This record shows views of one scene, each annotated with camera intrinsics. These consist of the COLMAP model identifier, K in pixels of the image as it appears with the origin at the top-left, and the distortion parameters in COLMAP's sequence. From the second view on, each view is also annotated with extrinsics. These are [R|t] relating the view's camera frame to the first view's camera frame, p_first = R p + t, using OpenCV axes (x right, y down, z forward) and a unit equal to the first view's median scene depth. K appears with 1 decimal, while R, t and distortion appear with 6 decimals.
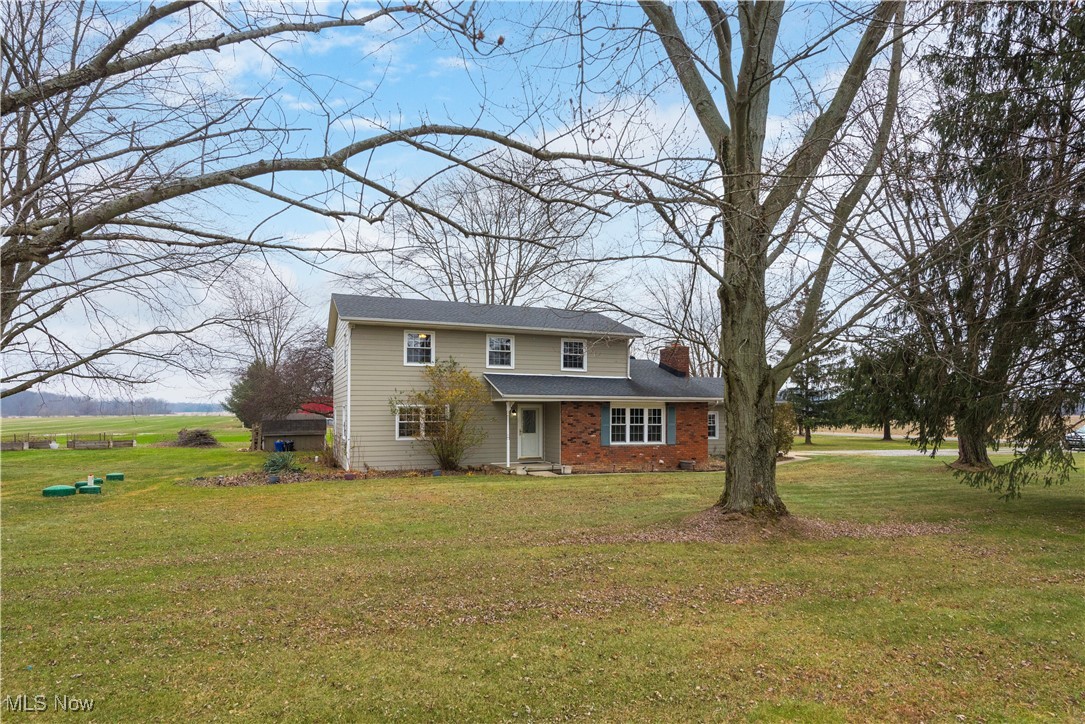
lens RADIAL K [[665.2, 0, 542.4], [0, 665.2, 366.9], [0, 0, 1]] dist [0.007813, 0.000504]
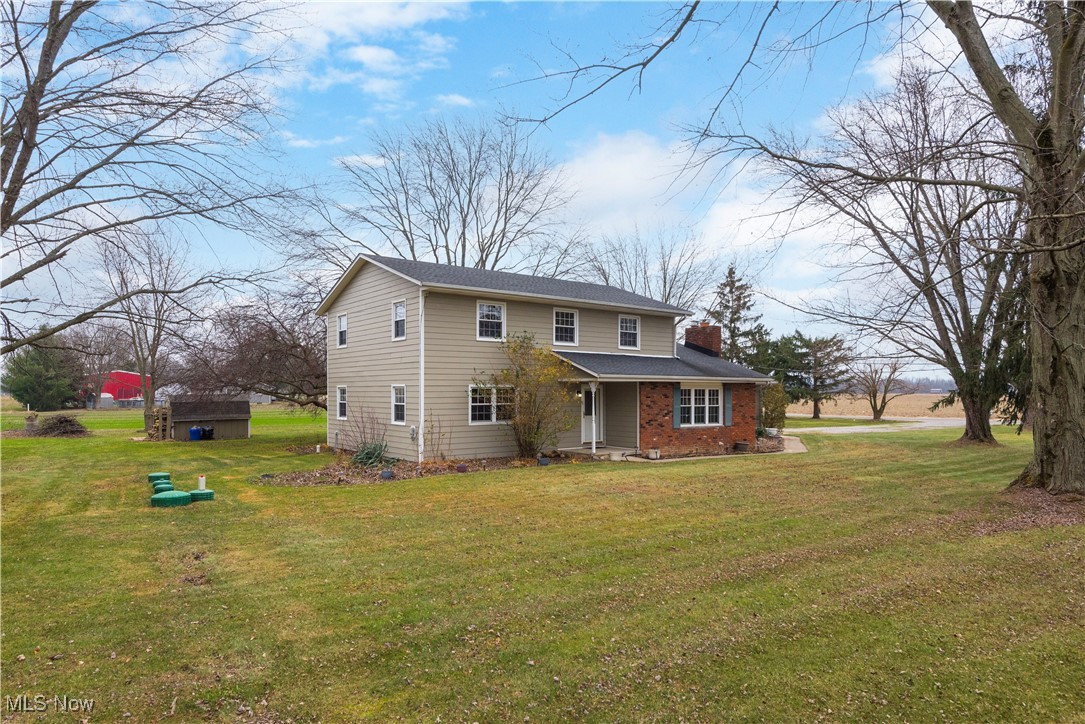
lens RADIAL K [[705.7, 0, 542.8], [0, 705.7, 361.3], [0, 0, 1]] dist [0.008264, 0.001308]
pose [[0.963553, 0.010963, 0.267293, -0.359324], [-0.017918, 0.999561, 0.023595, 0.001997], [-0.266917, -0.027525, 0.963326, 0.076293]]
